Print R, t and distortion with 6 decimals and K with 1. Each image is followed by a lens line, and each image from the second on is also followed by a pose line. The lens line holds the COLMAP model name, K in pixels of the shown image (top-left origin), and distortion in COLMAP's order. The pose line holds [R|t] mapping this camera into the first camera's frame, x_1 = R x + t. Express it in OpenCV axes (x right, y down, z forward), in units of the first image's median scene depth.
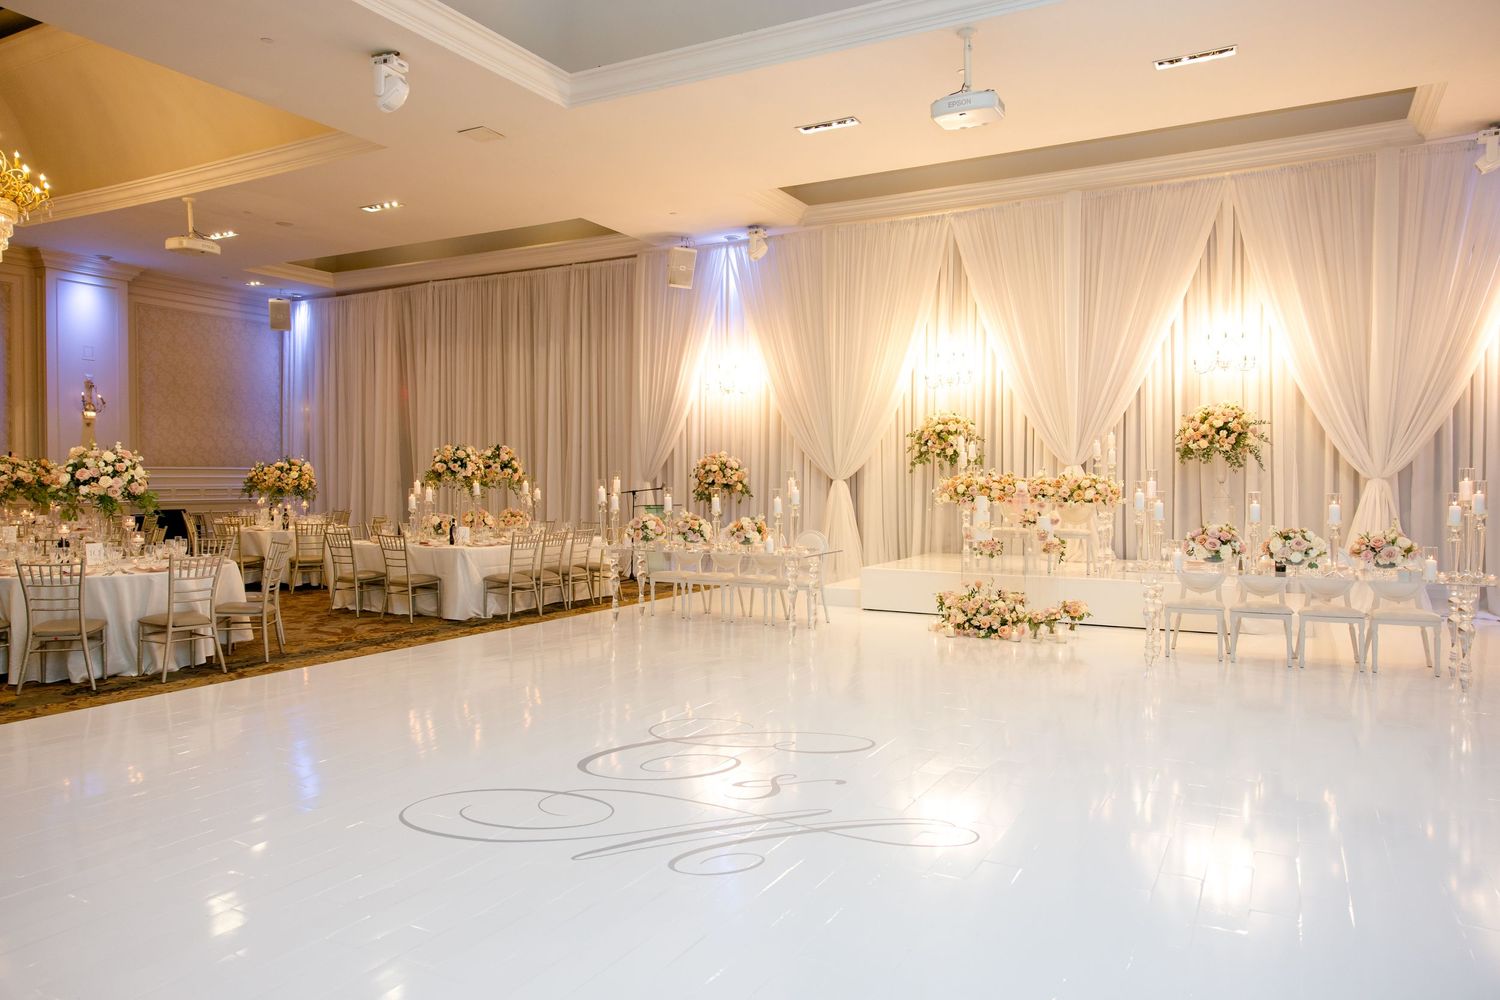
lens RADIAL K [[1059.2, 0, 749.4], [0, 1059.2, 504.6], [0, 0, 1]] dist [0.005592, -0.000871]
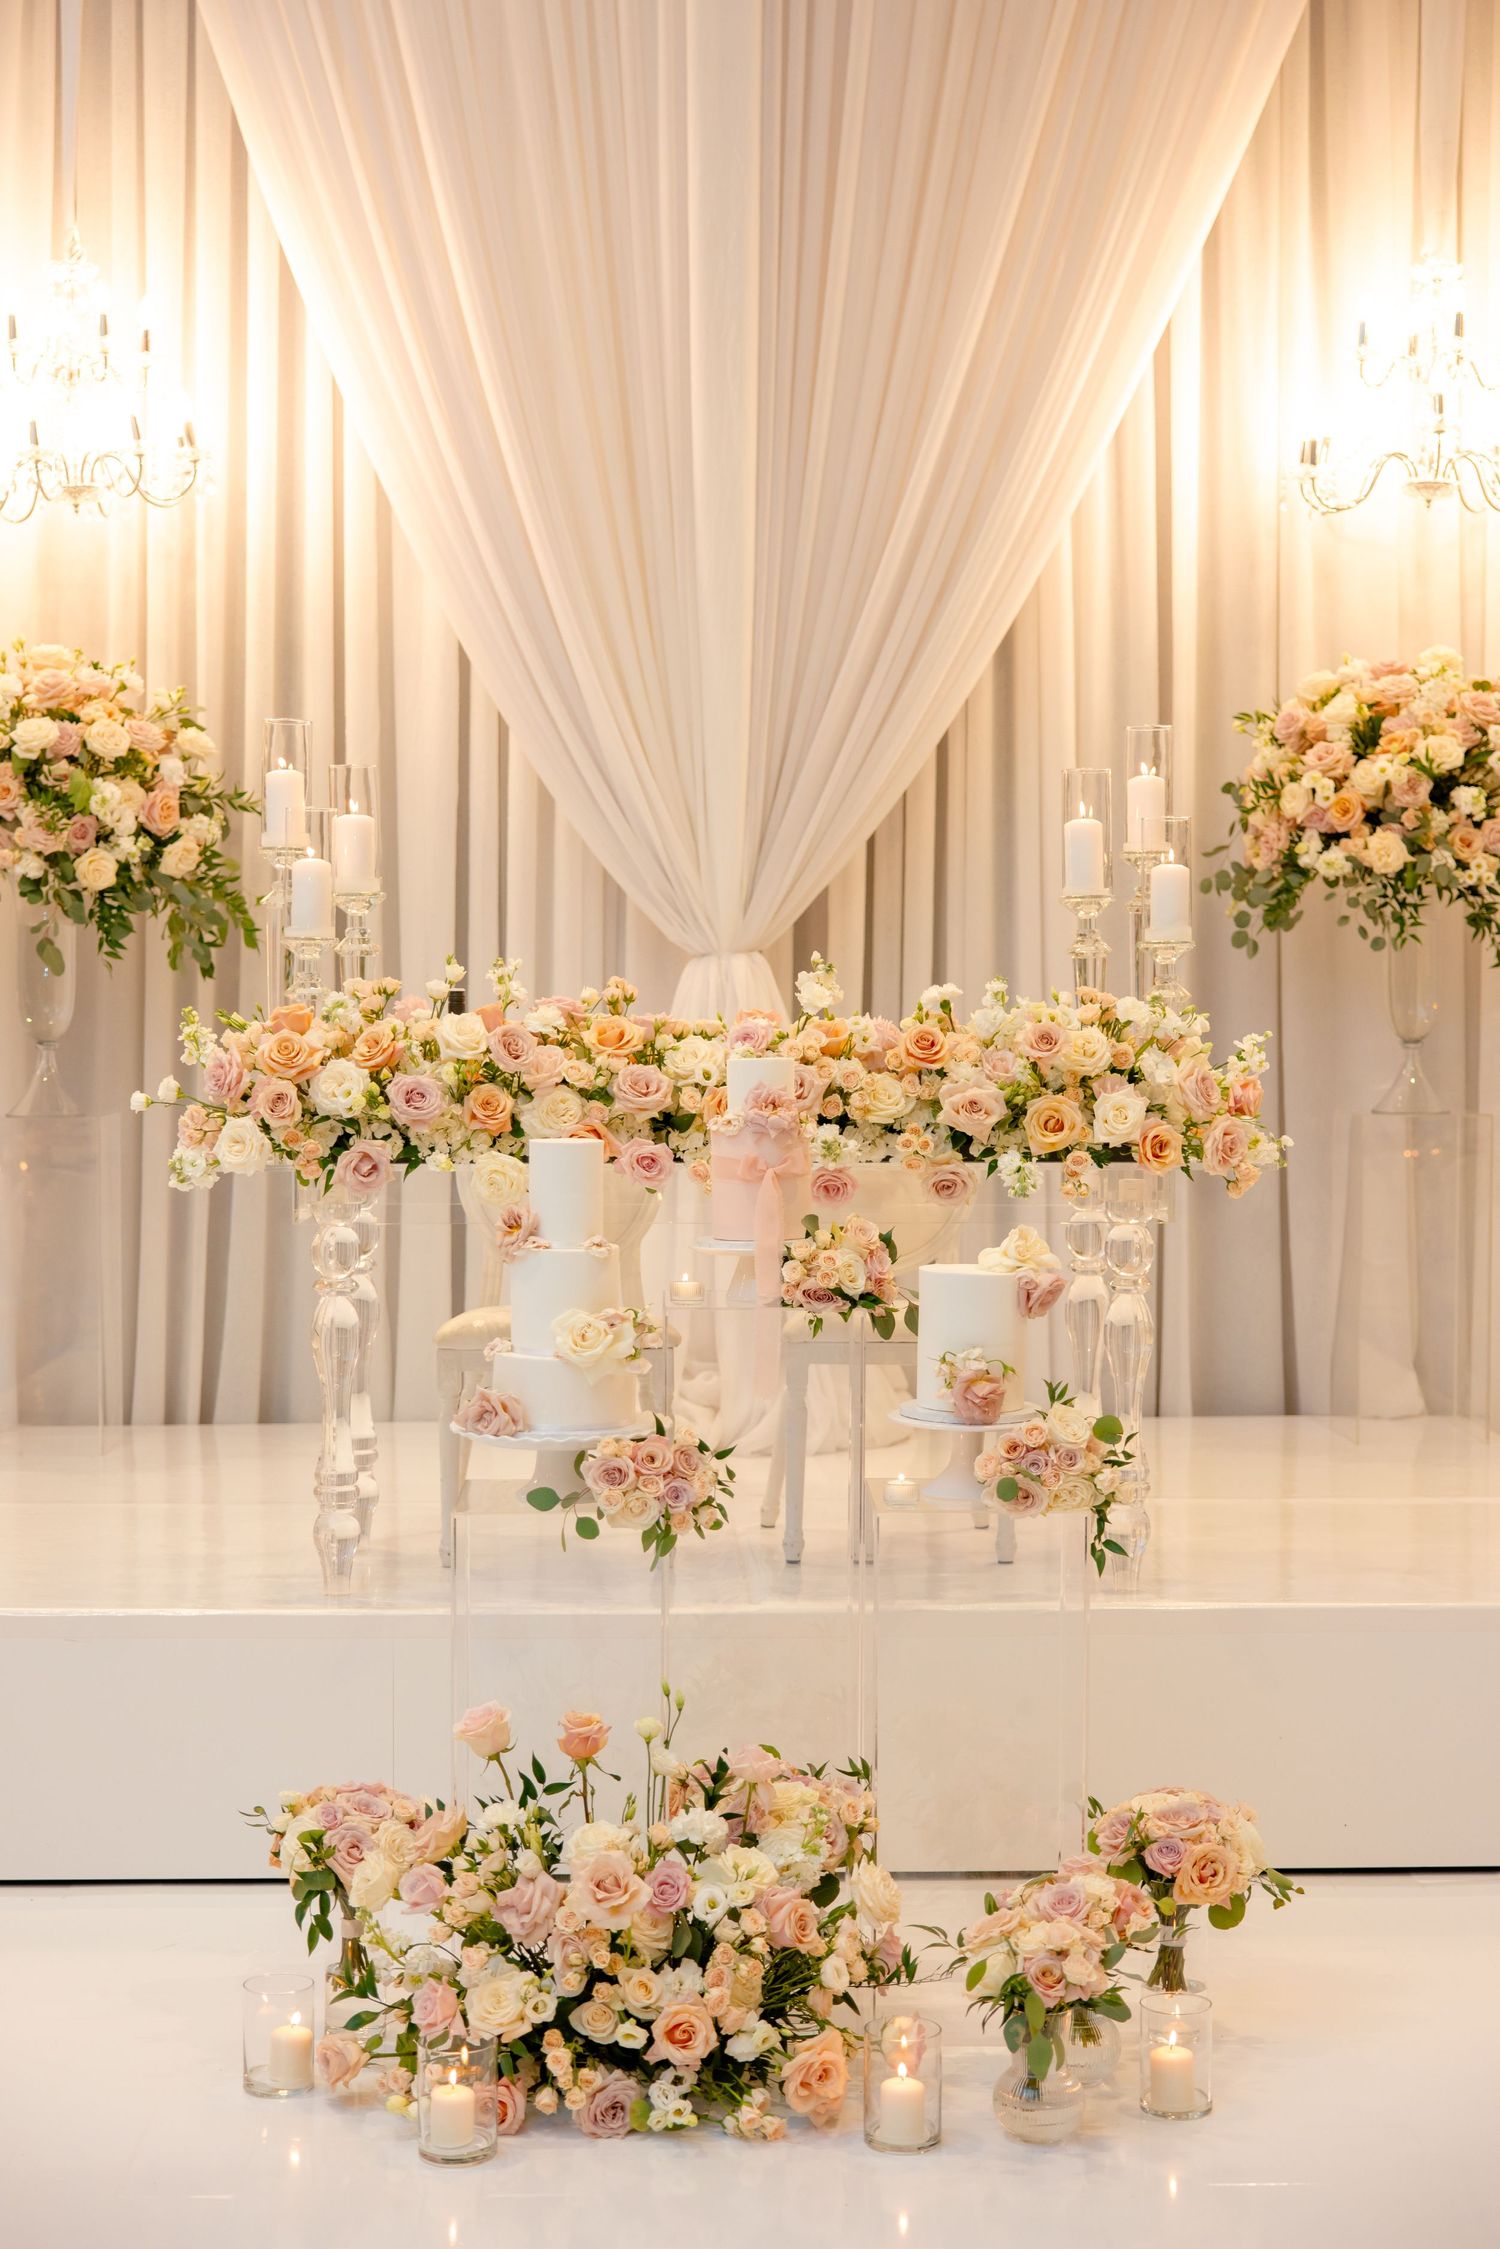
lens RADIAL K [[3156.5, 0, 709.3], [0, 3156.5, 1131.2], [0, 0, 1]] dist [0.027932, 0.000000]
pose [[0.862772, -0.017744, 0.505282, 0.008885], [0.012557, 0.999828, 0.013669, -0.013643], [-0.505437, -0.005448, 0.862846, 0.543019]]
